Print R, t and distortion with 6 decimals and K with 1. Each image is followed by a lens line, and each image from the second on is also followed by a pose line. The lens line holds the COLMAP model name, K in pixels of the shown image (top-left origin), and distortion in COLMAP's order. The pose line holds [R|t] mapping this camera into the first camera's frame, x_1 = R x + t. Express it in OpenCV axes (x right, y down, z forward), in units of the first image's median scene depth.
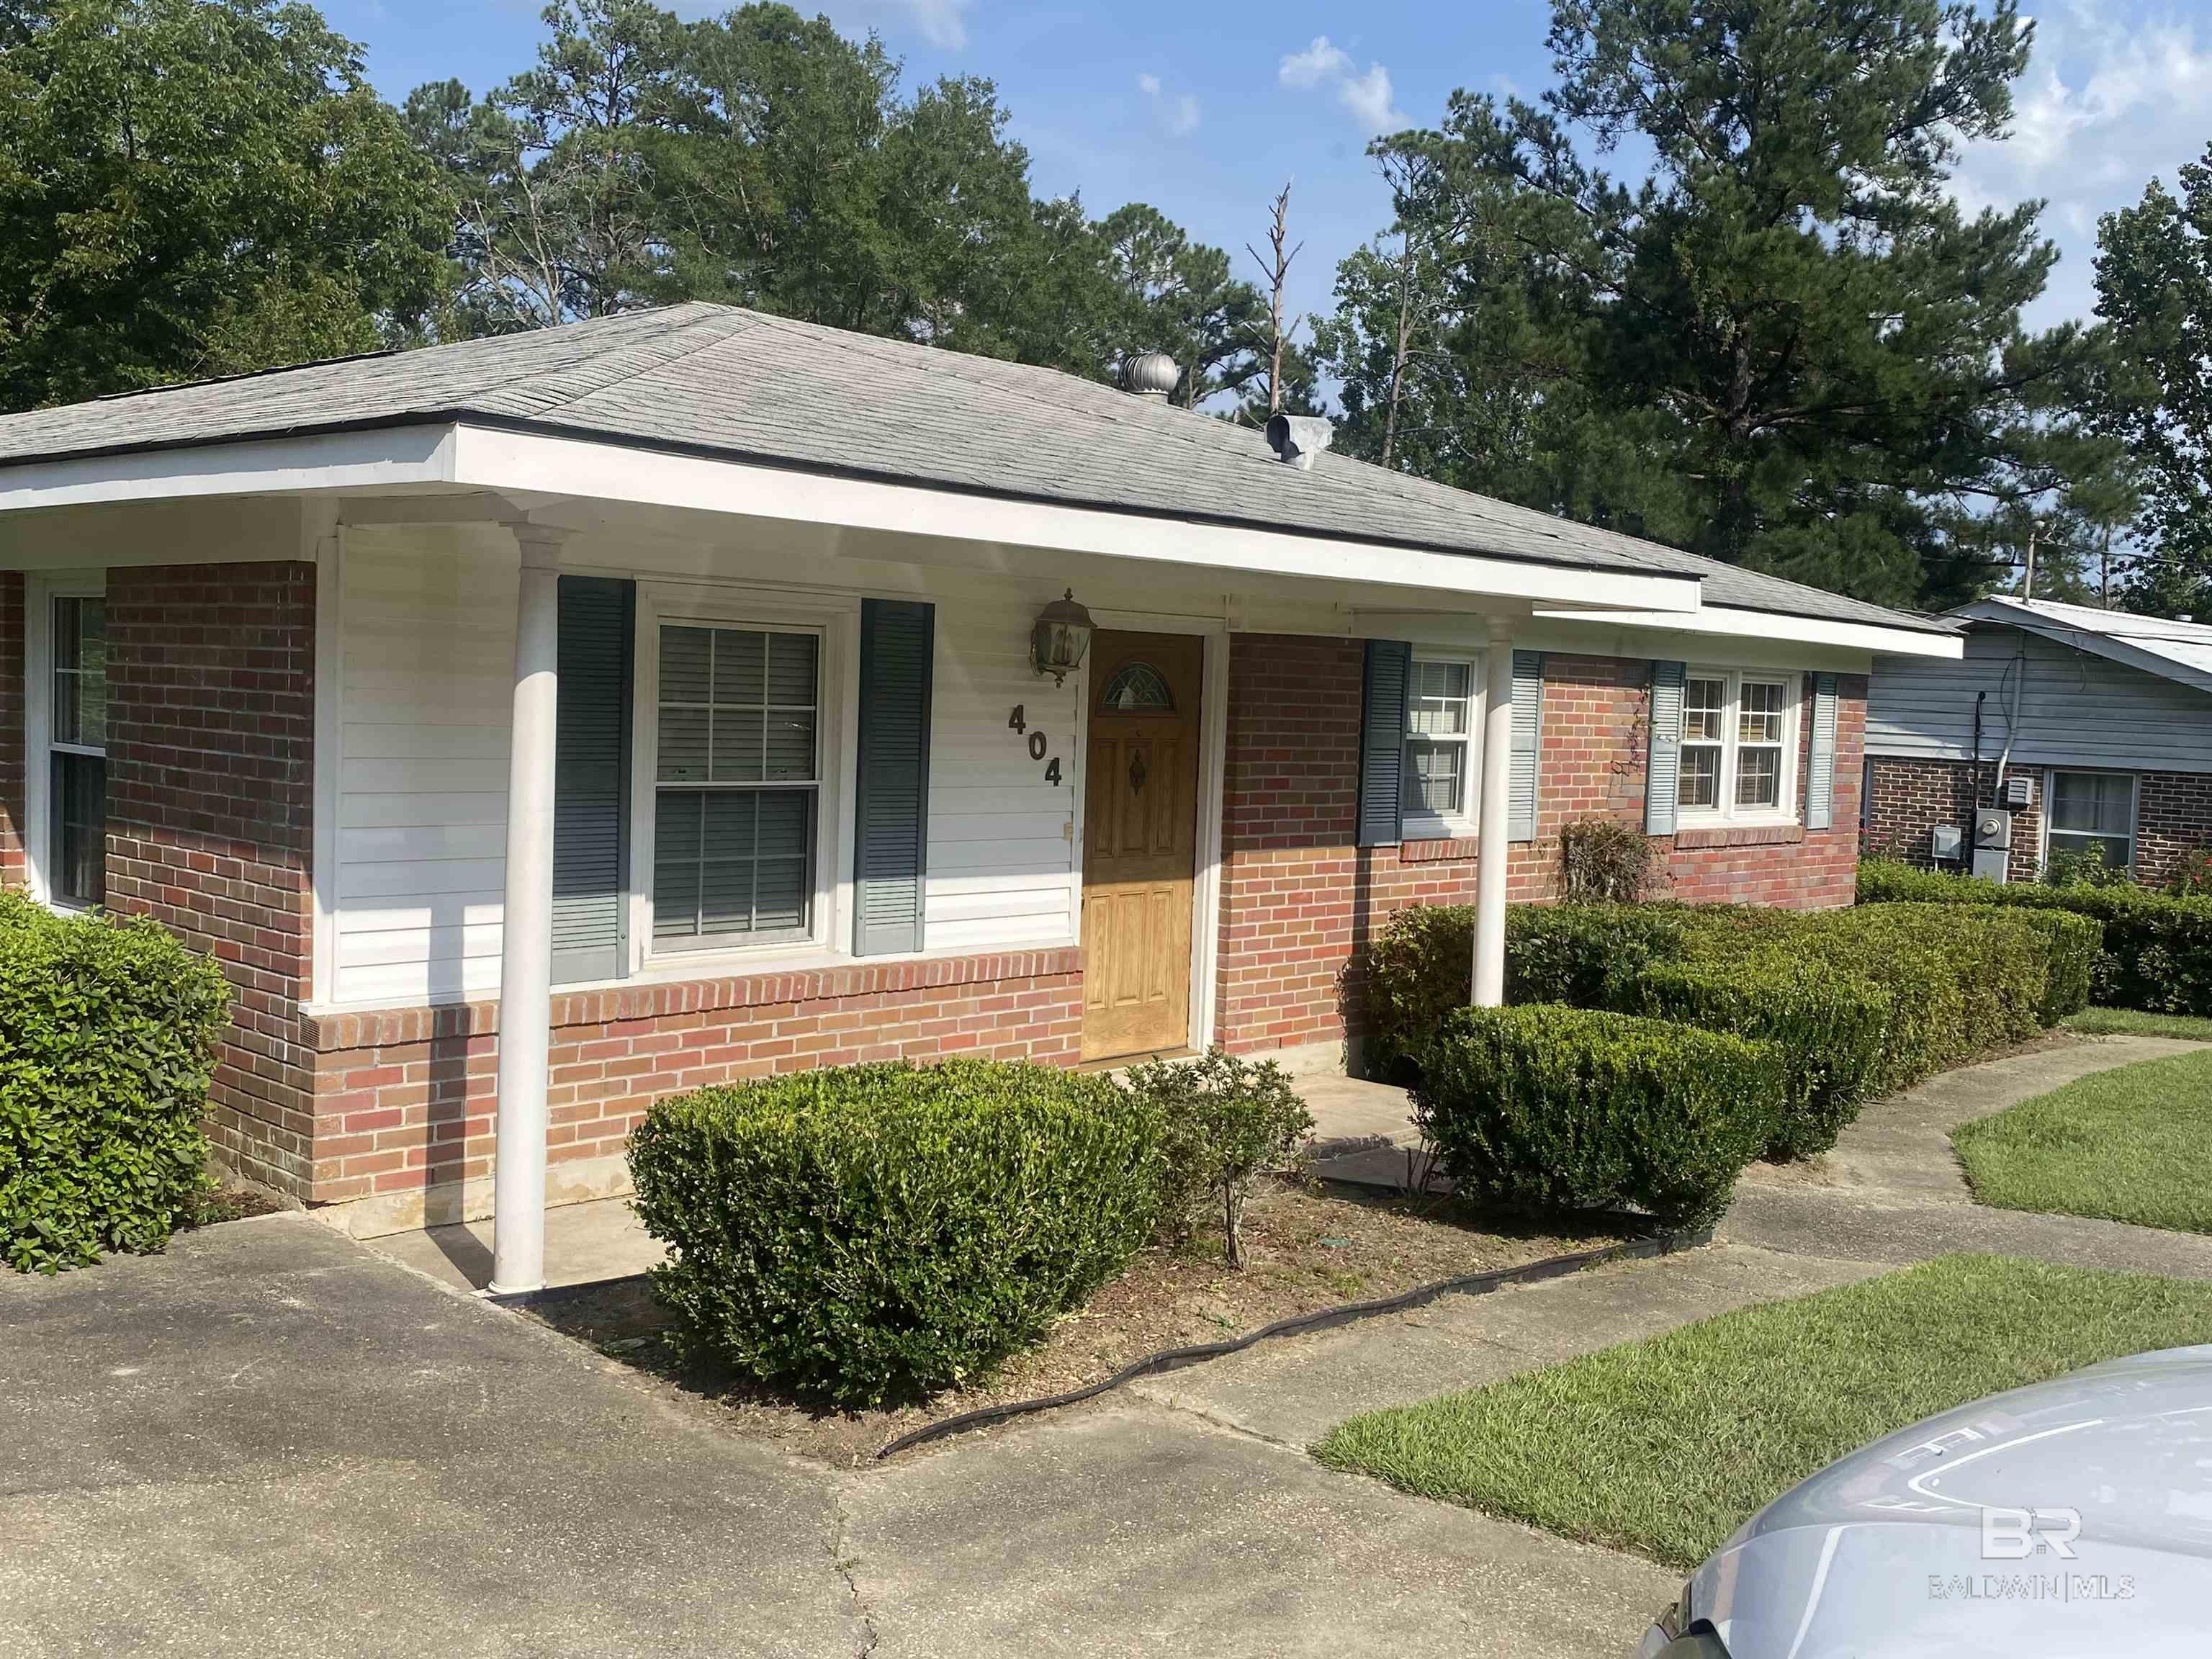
lens RADIAL K [[2142.5, 0, 1100.1], [0, 2142.5, 898.1], [0, 0, 1]] dist [-0.007312, -0.058226]
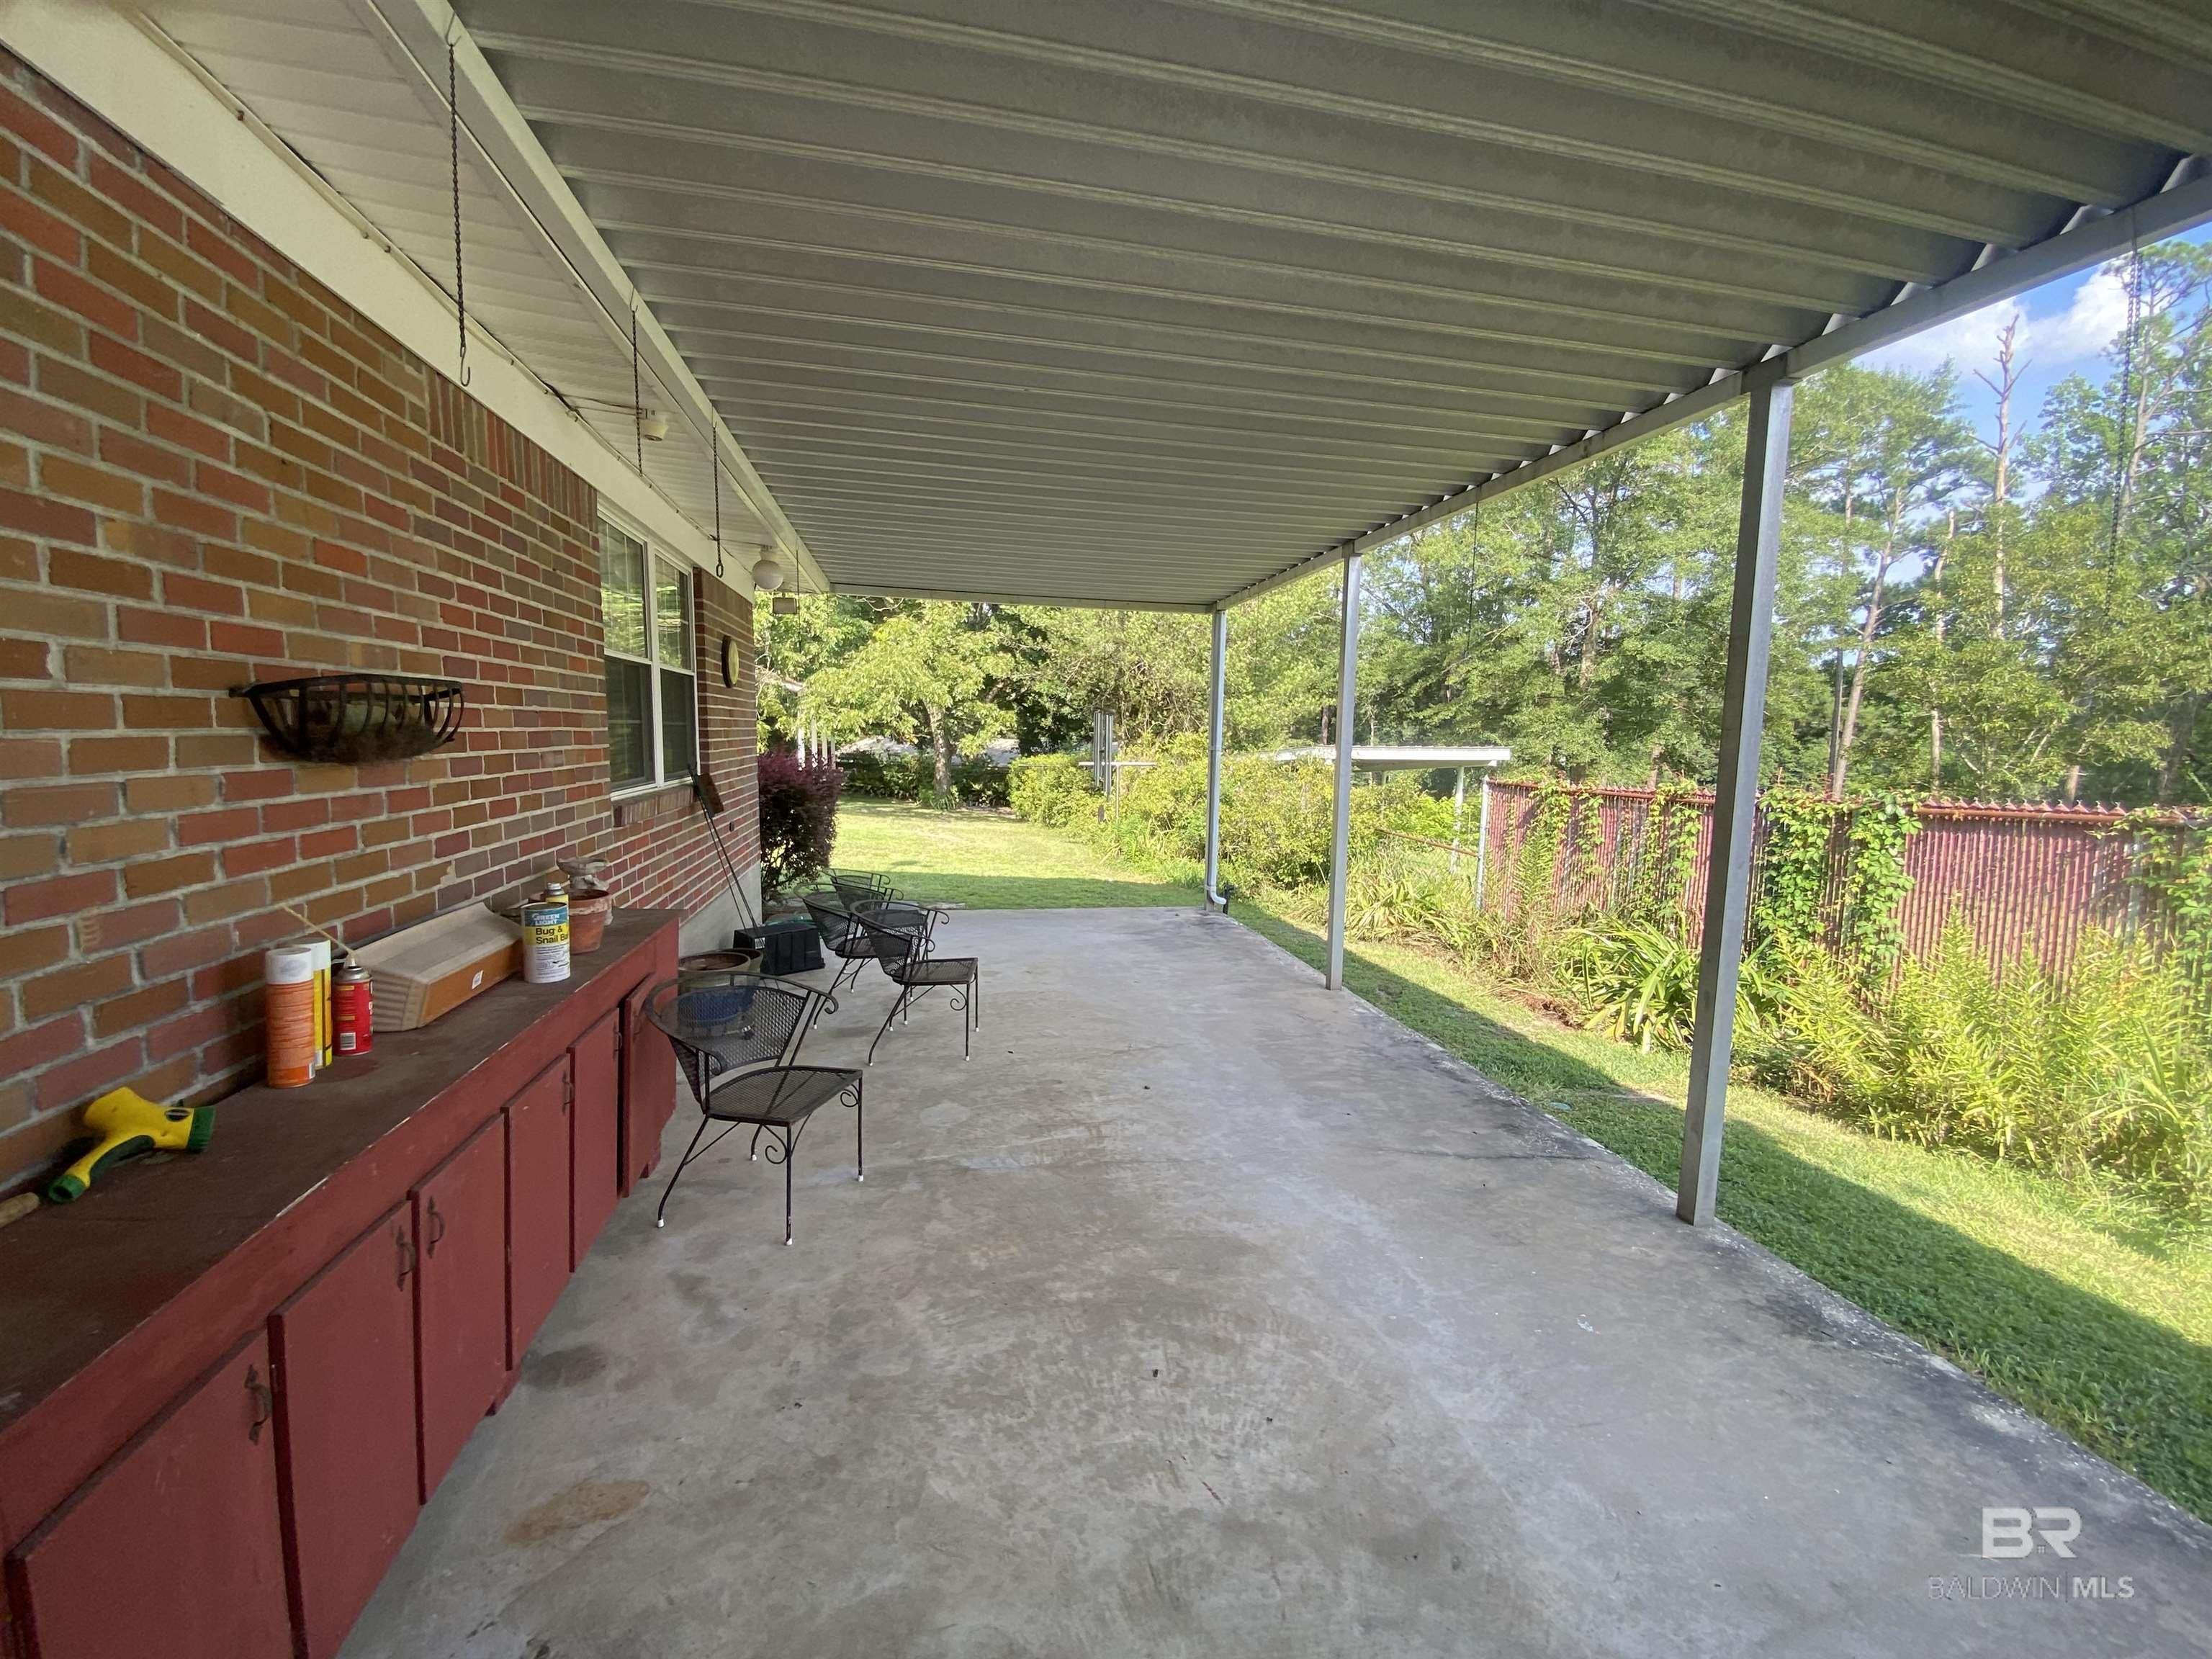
lens RADIAL K [[885.3, 0, 1106.0], [0, 885.3, 829.5], [0, 0, 1]] dist [0.032024, -0.026789]
pose [[0.814378, 0.041323, -0.578862, -0.029647], [-0.040330, 0.999080, 0.014582, -0.019459], [0.578932, 0.011470, 0.815295, 0.240975]]
